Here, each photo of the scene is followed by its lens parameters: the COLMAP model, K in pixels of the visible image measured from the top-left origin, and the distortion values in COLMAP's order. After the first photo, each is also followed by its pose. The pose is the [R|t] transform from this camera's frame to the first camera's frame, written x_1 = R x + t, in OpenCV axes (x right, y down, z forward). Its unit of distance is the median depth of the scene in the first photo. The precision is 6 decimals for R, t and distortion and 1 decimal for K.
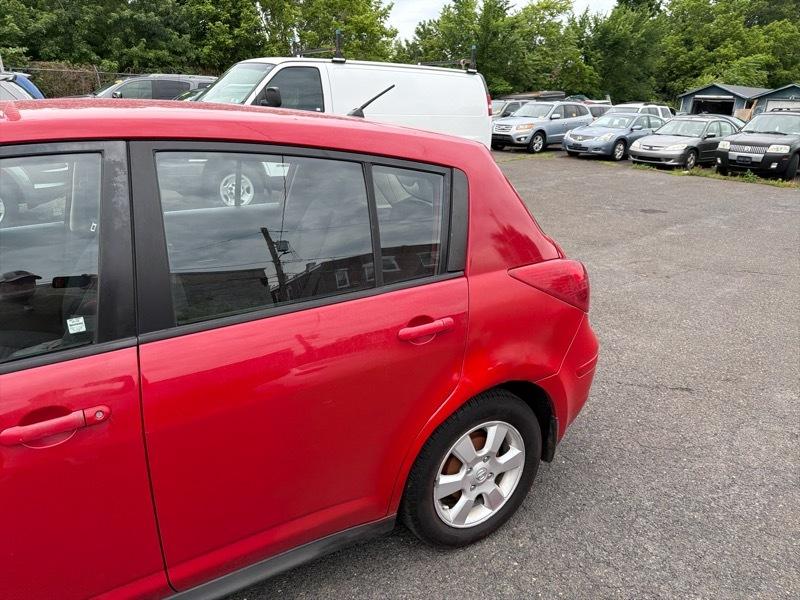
lens RADIAL K [[560.0, 0, 398.5], [0, 560.0, 302.4], [0, 0, 1]] dist [0.020408, -0.031105]
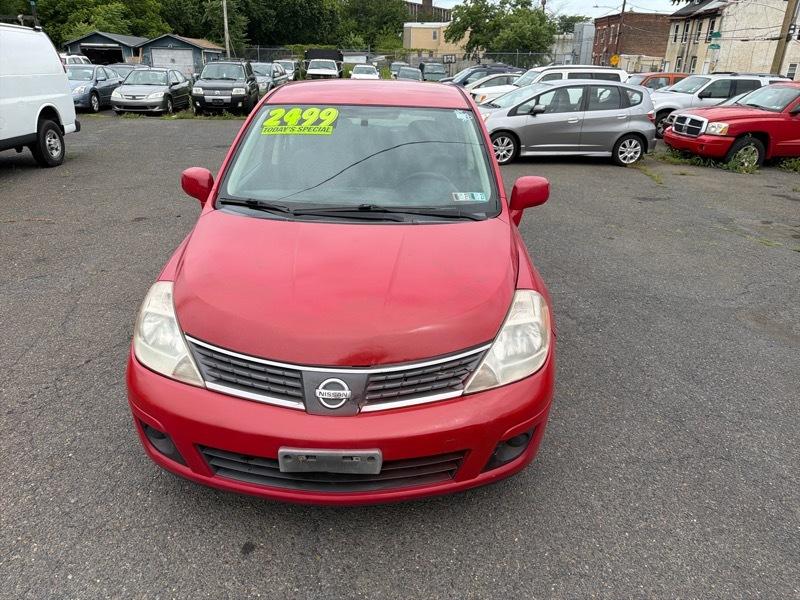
lens RADIAL K [[560.0, 0, 398.8], [0, 560.0, 302.8], [0, 0, 1]] dist [0.020408, -0.031105]
pose [[0.536946, -0.345843, 0.769469, -0.246697], [0.279444, 0.933528, 0.224580, -0.003089], [-0.795990, 0.094436, 0.597898, -0.025435]]
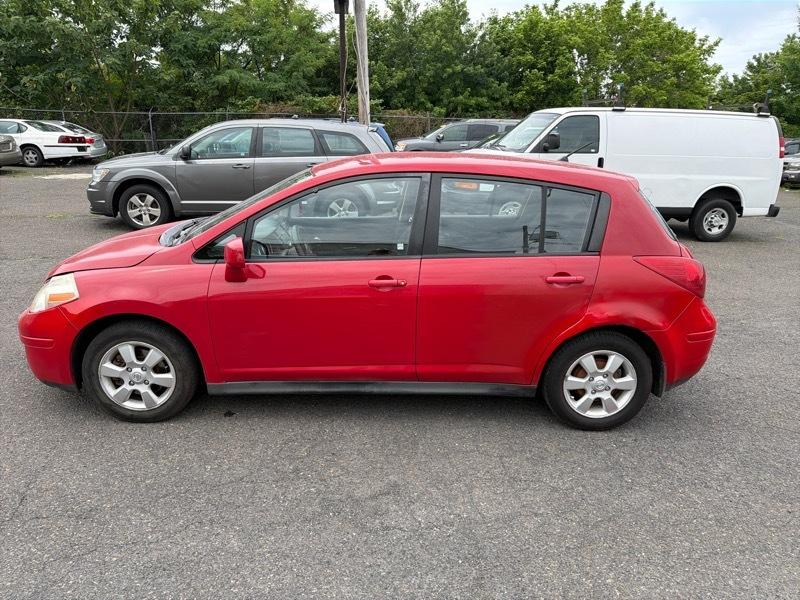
lens RADIAL K [[560.0, 0, 395.6], [0, 560.0, 298.4], [0, 0, 1]] dist [0.020408, -0.031105]
pose [[0.868665, 0.135446, -0.476525, 0.044375], [-0.166665, 0.985730, -0.023636, 0.024155], [0.466524, 0.099951, 0.878843, -0.083223]]
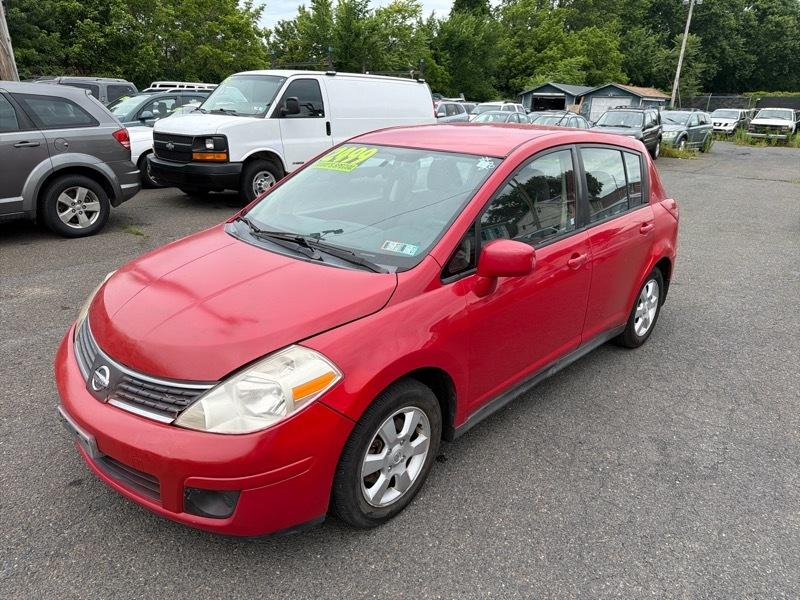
lens RADIAL K [[560.0, 0, 393.7], [0, 560.0, 305.5], [0, 0, 1]] dist [0.020408, -0.031105]
pose [[0.966301, -0.093827, 0.239706, -0.142652], [0.091177, 0.995588, 0.022148, 0.020761], [-0.240726, 0.000454, 0.970593, -0.086062]]
